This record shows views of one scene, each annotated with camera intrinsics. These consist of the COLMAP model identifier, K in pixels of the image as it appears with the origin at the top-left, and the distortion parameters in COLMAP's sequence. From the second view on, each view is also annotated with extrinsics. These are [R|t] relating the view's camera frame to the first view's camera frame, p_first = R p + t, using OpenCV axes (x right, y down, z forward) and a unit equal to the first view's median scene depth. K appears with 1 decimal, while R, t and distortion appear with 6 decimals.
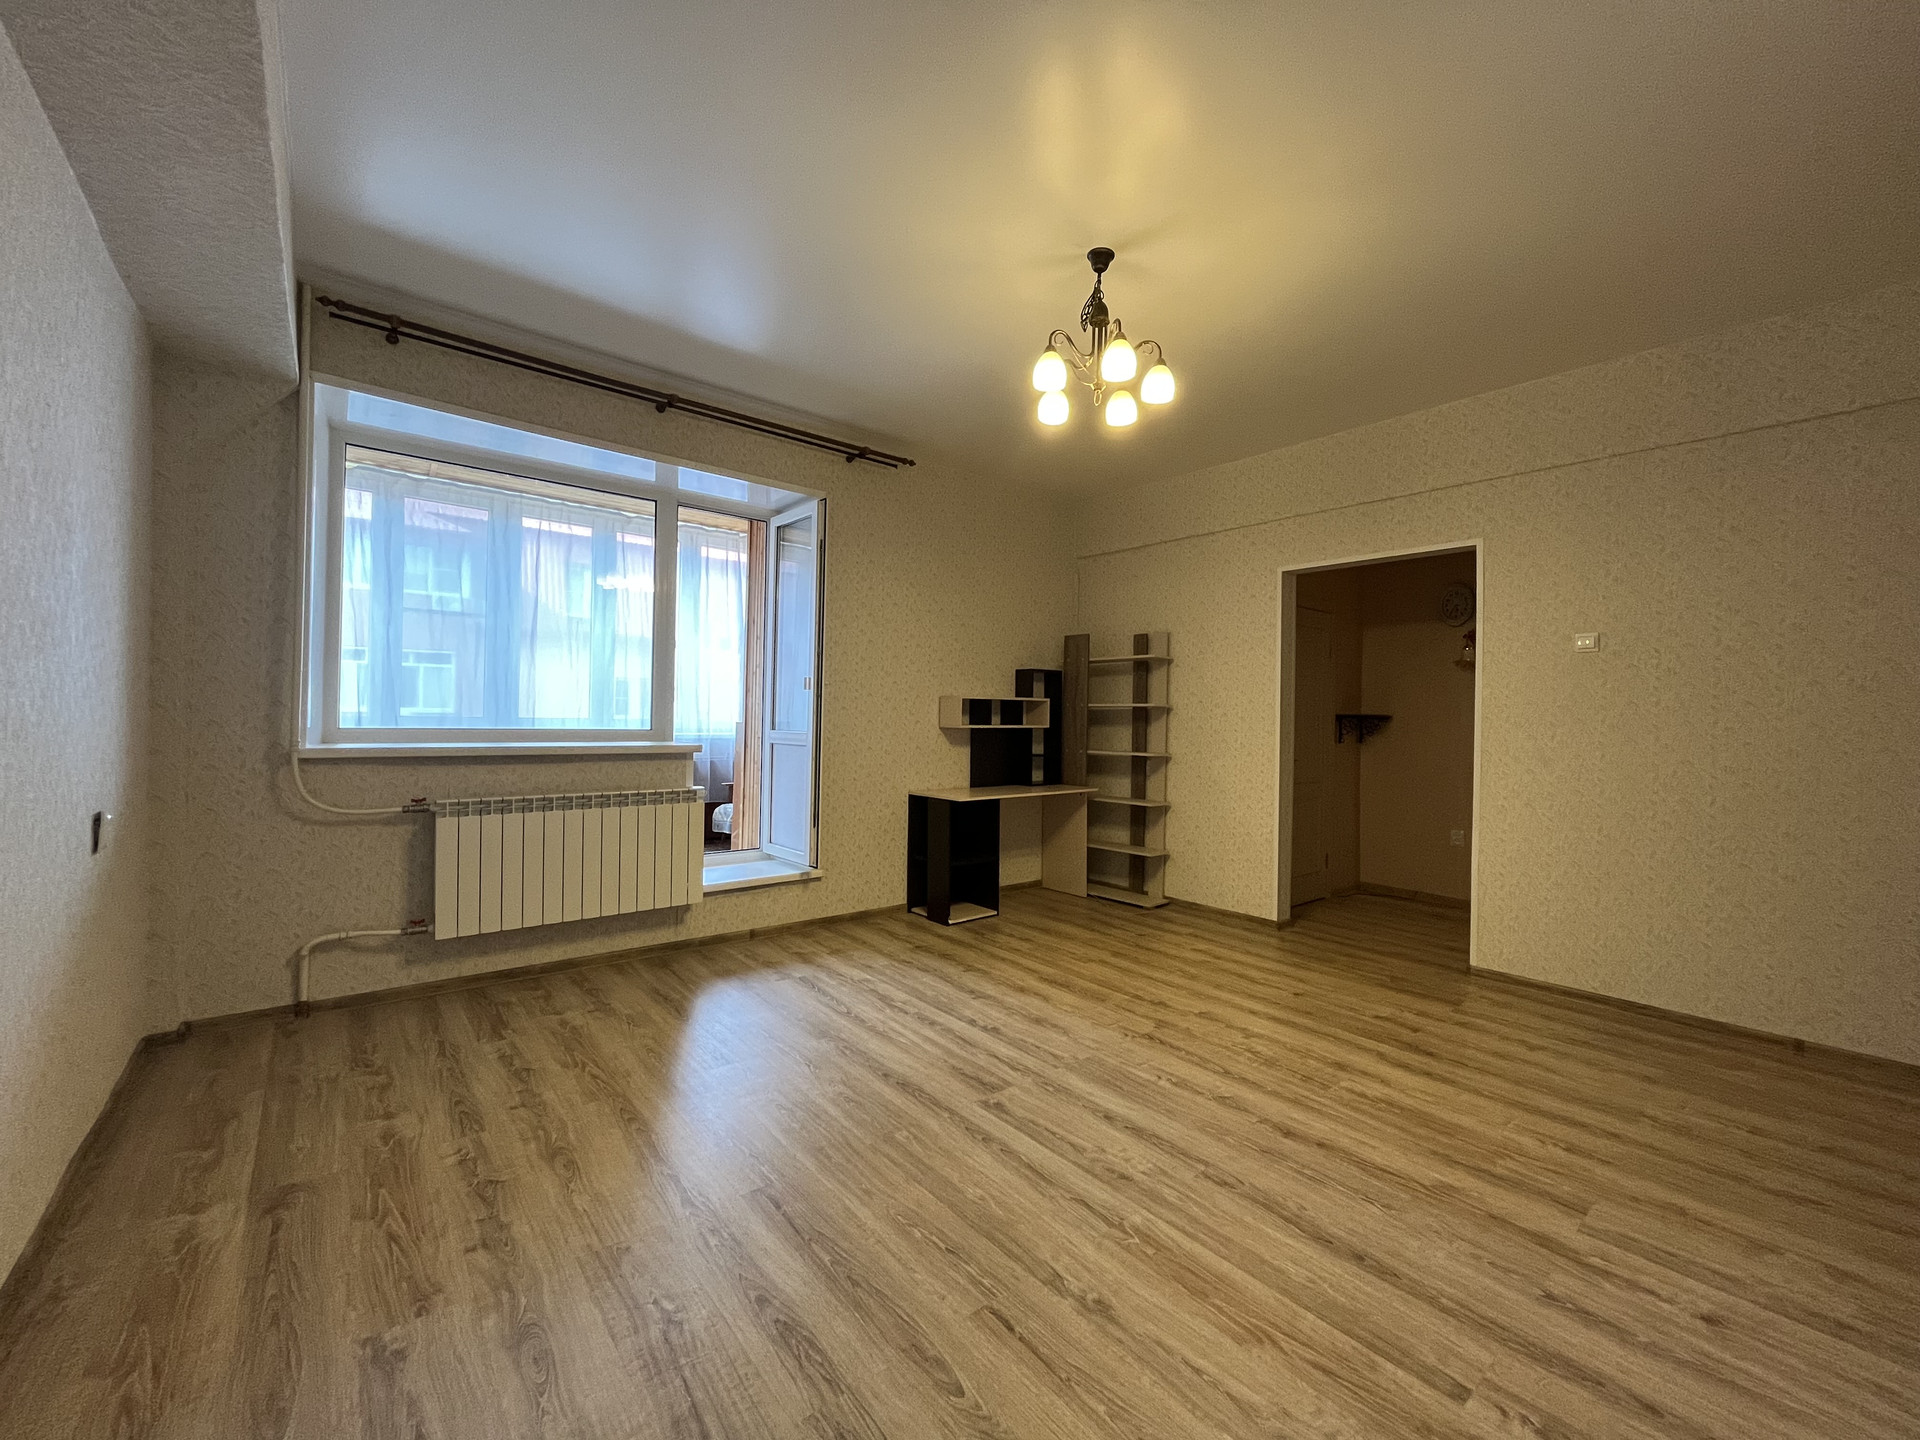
lens RADIAL K [[775.1, 0, 964.0], [0, 775.1, 717.4], [0, 0, 1]] dist [-0.002451, 0.000238]
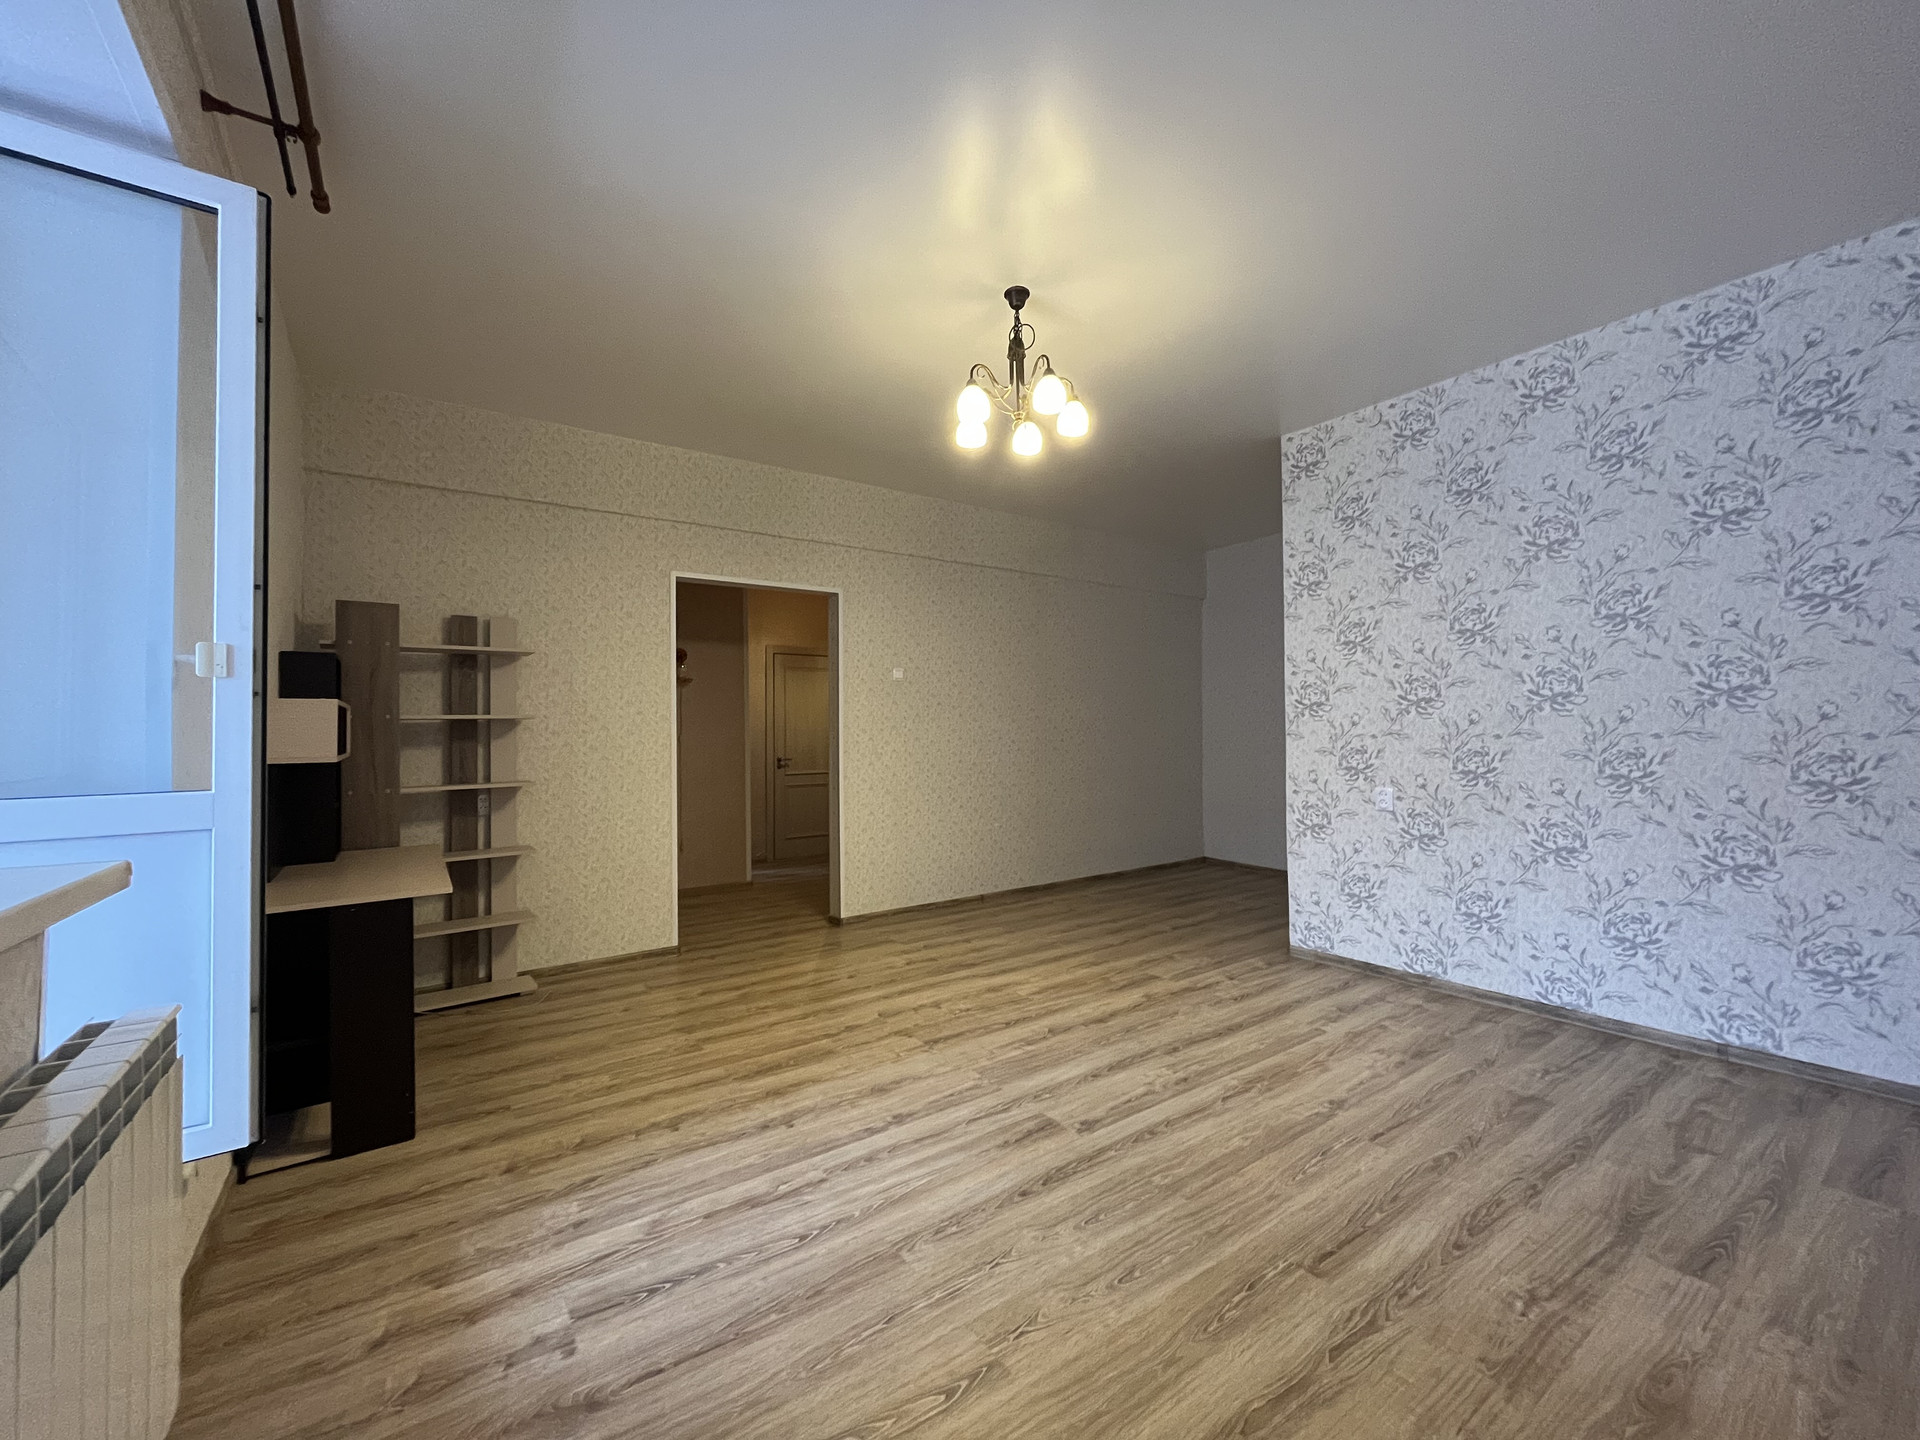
lens RADIAL K [[775.1, 0, 963.1], [0, 775.1, 713.5], [0, 0, 1]] dist [-0.002451, 0.000238]
pose [[0.069884, 0.002319, 0.997552, -0.726668], [0.015068, 0.999881, -0.003380, -0.015628], [-0.997441, 0.015267, 0.069841, 0.823164]]
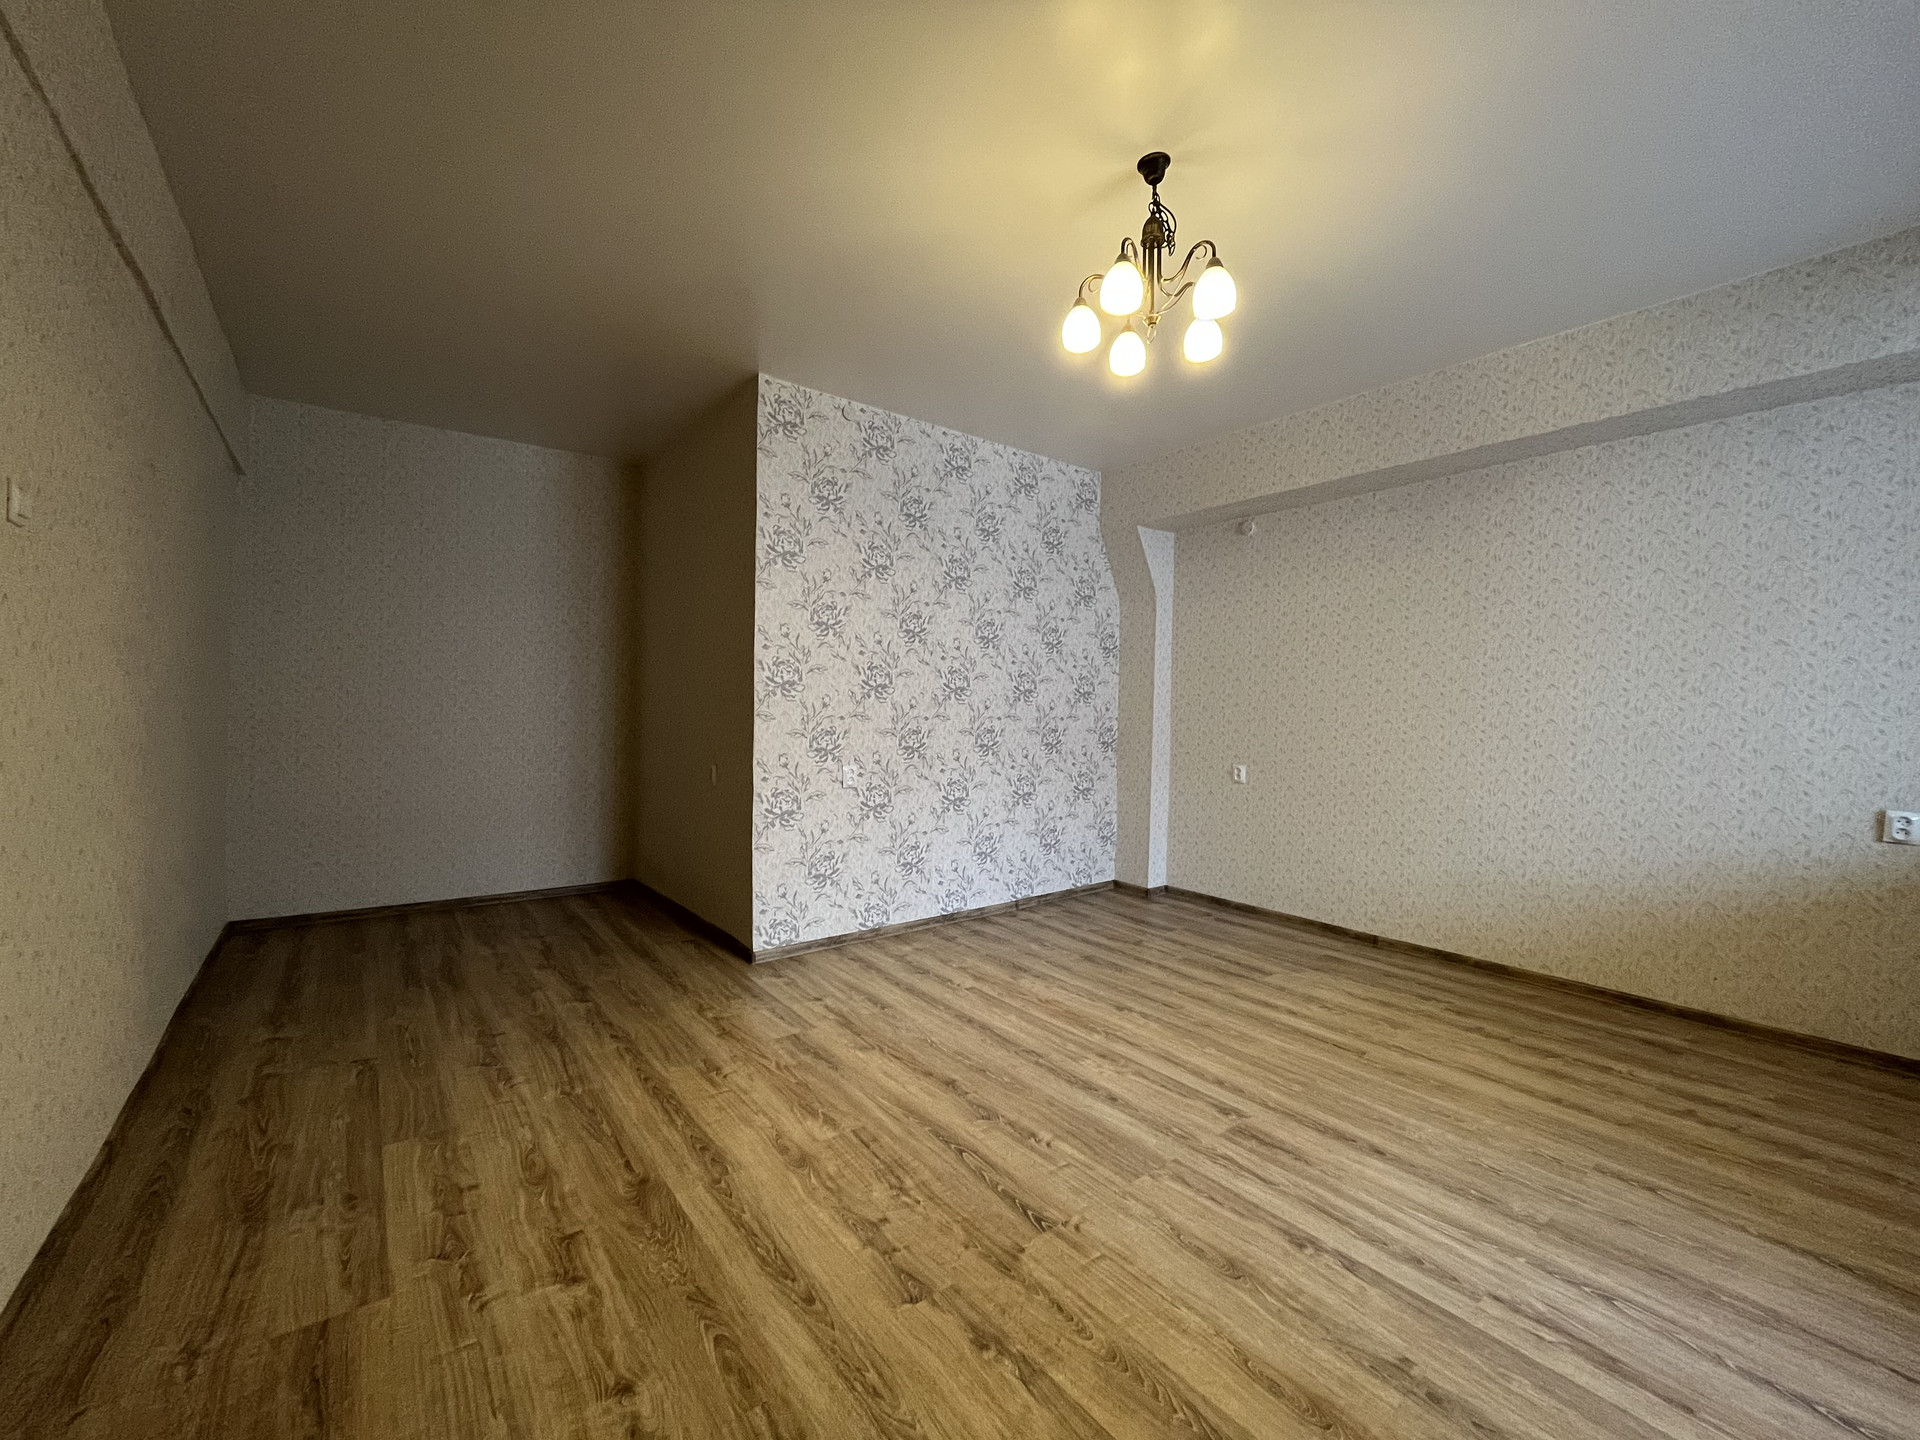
lens RADIAL K [[775.1, 0, 964.4], [0, 775.1, 711.5], [0, 0, 1]] dist [-0.002451, 0.000238]
pose [[-0.999010, -0.035191, 0.027216, 0.278345], [-0.034983, 0.999355, 0.008068, -0.001877], [-0.027482, 0.007107, -0.999597, 1.514983]]
